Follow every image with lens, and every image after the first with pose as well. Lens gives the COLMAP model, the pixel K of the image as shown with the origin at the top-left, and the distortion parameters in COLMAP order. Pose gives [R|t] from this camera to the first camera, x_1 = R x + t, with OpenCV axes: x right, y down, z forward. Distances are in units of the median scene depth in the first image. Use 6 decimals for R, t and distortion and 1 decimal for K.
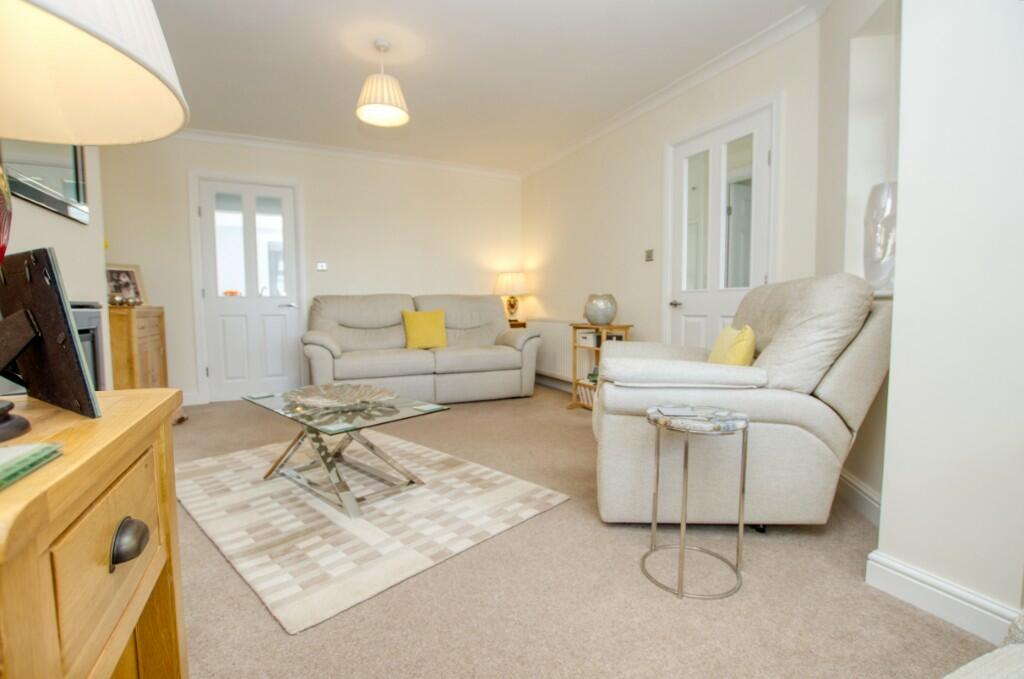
lens RADIAL K [[462.4, 0, 512.4], [0, 462.4, 338.1], [0, 0, 1]] dist [-0.025652, 0.000972]
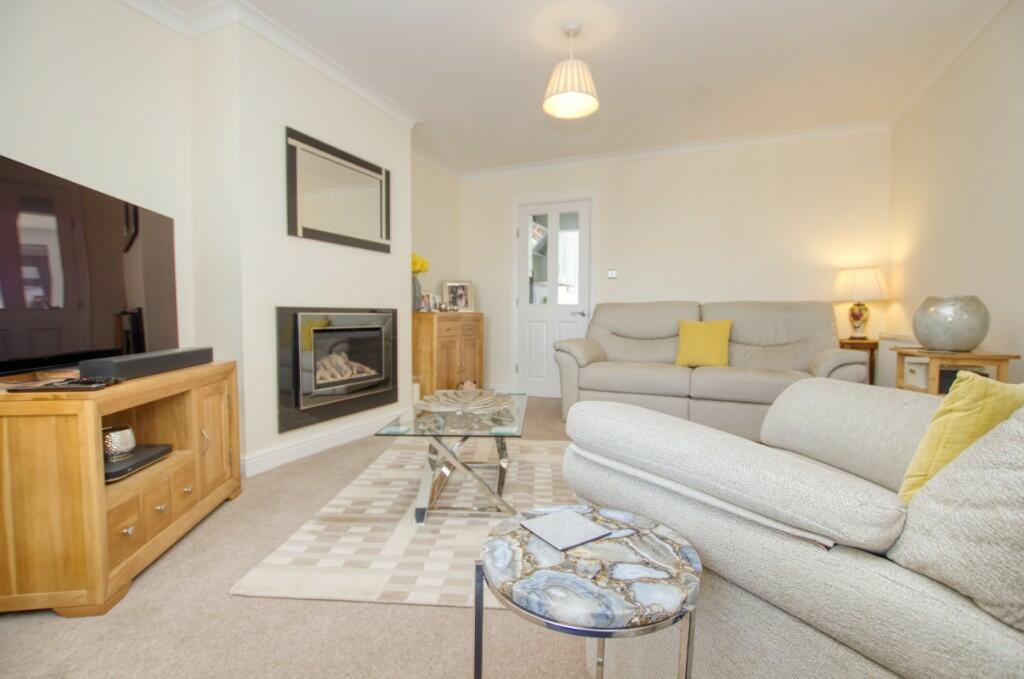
lens RADIAL K [[462.4, 0, 511.2], [0, 462.4, 337.9], [0, 0, 1]] dist [-0.025652, 0.000972]
pose [[0.648128, 0.046424, -0.760115, 0.241867], [-0.062847, 0.997996, 0.007365, -0.014214], [0.758934, 0.042997, 0.649747, 0.225547]]
